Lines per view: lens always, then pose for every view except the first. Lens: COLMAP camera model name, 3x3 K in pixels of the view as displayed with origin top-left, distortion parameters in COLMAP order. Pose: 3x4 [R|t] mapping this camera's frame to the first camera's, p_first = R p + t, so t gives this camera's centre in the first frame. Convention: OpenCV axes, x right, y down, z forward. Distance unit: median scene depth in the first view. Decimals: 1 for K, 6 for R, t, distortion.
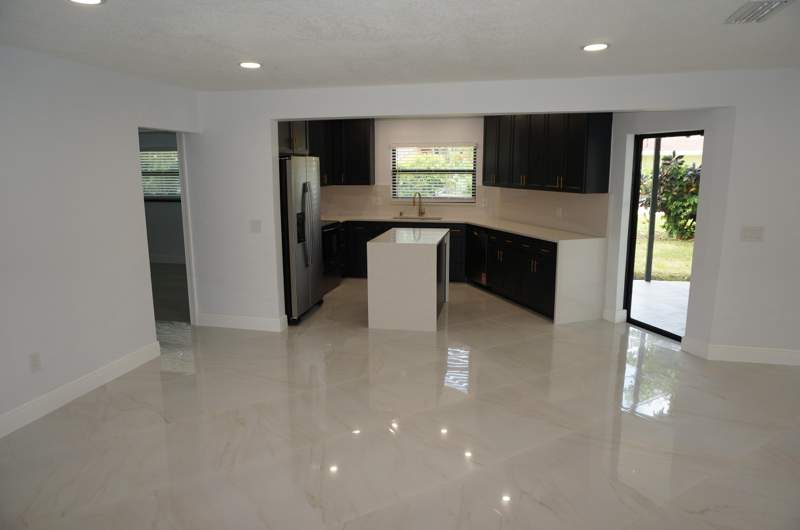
lens RADIAL K [[539.1, 0, 406.1], [0, 539.1, 268.9], [0, 0, 1]] dist [-0.027304, 0.010112]
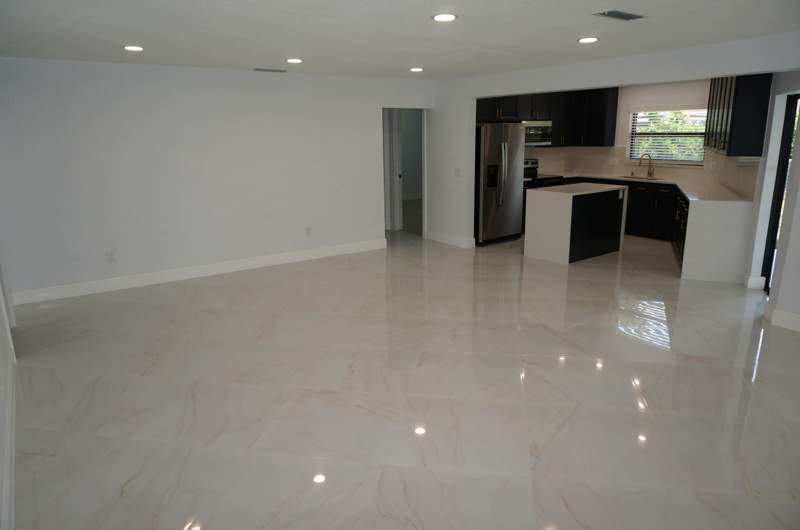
lens RADIAL K [[539.1, 0, 400.4], [0, 539.1, 266.7], [0, 0, 1]] dist [-0.027304, 0.010112]
pose [[0.731963, 0.159083, -0.662512, 0.406116], [-0.116585, 0.987263, 0.108256, 0.021215], [0.671295, -0.002001, 0.741187, -0.120784]]
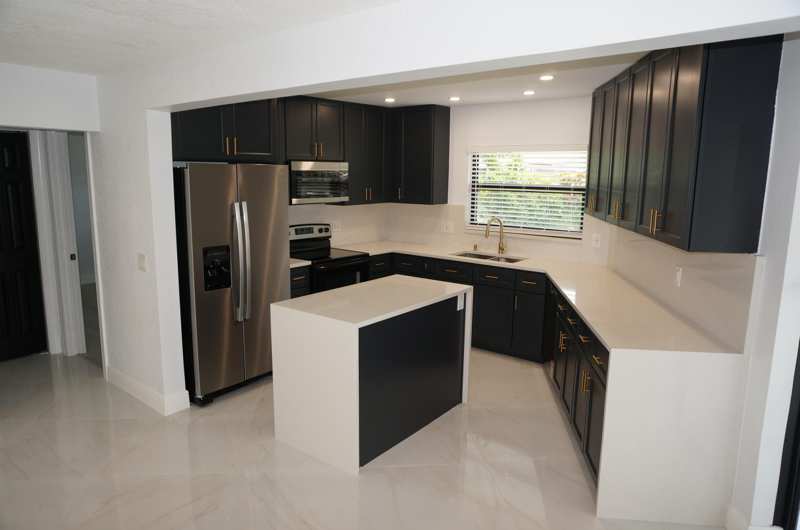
lens RADIAL K [[539.1, 0, 405.7], [0, 539.1, 263.6], [0, 0, 1]] dist [-0.027304, 0.010112]
pose [[0.893372, 0.089860, -0.440240, 0.223728], [-0.100846, 0.994901, -0.001570, -0.073105], [0.437854, 0.045799, 0.897879, 0.347063]]
